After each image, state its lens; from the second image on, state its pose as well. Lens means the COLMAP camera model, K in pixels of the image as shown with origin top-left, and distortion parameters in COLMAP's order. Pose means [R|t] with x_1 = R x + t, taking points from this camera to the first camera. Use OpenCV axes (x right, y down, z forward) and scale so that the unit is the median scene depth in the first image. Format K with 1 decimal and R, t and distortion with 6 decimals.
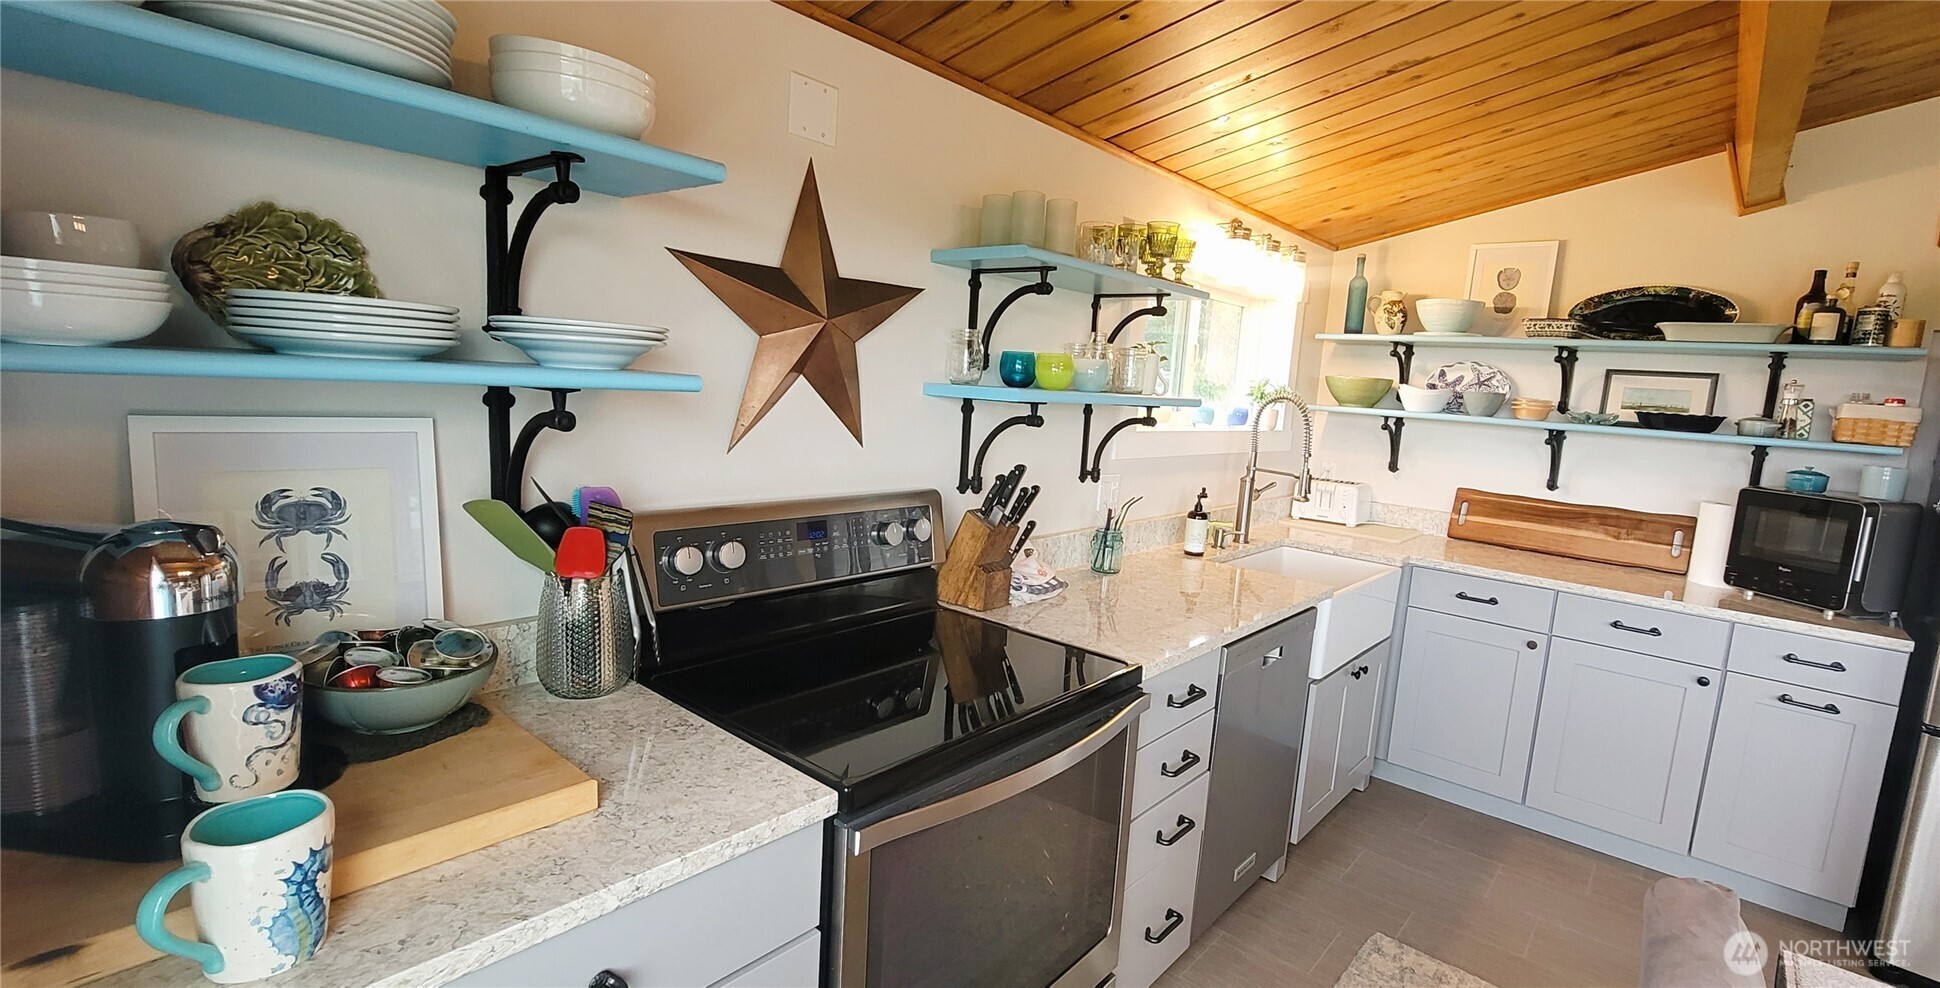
lens RADIAL K [[863.1, 0, 1008.4], [0, 863.1, 494.9], [0, 0, 1]] dist [-0.001213, -0.000413]
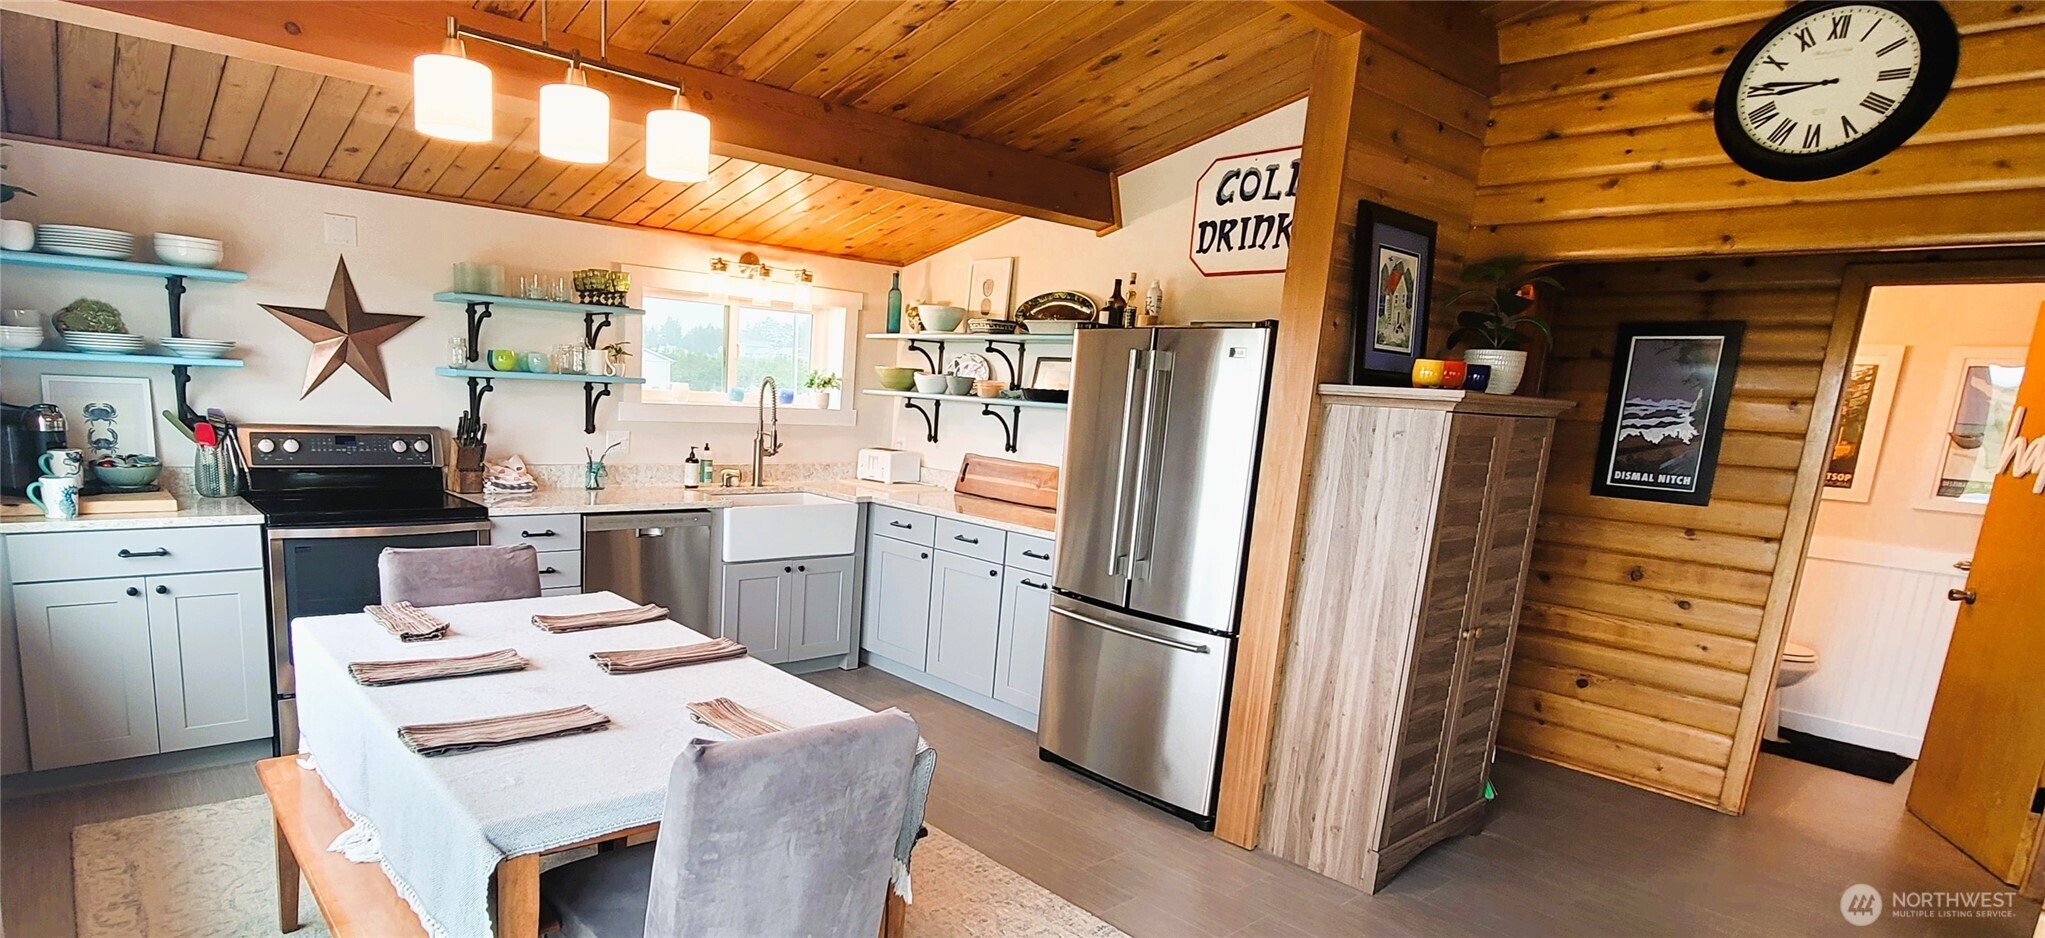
lens RADIAL K [[1039.2, 0, 883.1], [0, 1039.2, 592.5], [0, 0, 1]] dist [-0.002728, -0.001694]
pose [[0.979120, 0.028713, -0.201244, 0.894119], [-0.017706, 0.998258, 0.056280, 0.141252], [0.202509, -0.051542, 0.977923, -0.678950]]
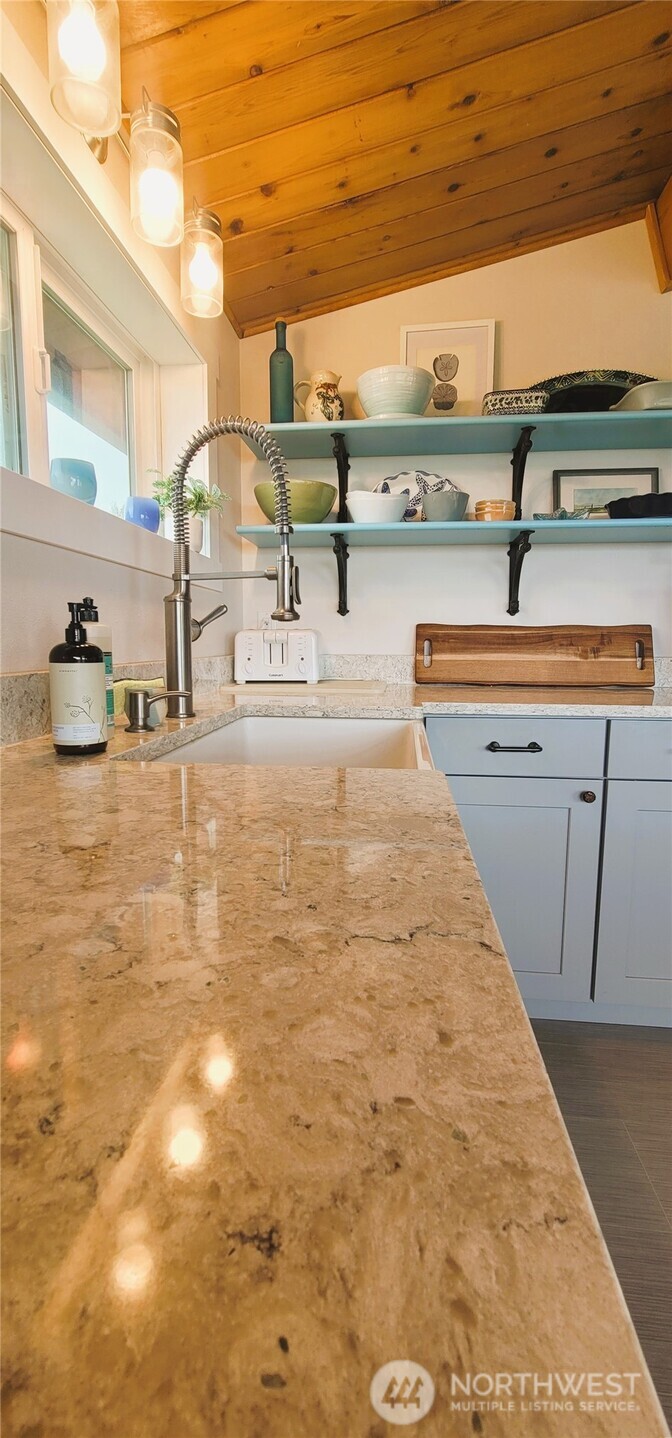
lens RADIAL K [[589.3, 0, 340.6], [0, 589.3, 713.3], [0, 0, 1]] dist [0.000291, 0.000298]
pose [[0.832106, -0.130374, 0.539075, 0.167755], [0.125582, 0.991024, 0.045830, 0.053118], [-0.540212, 0.029563, 0.841010, 0.692834]]
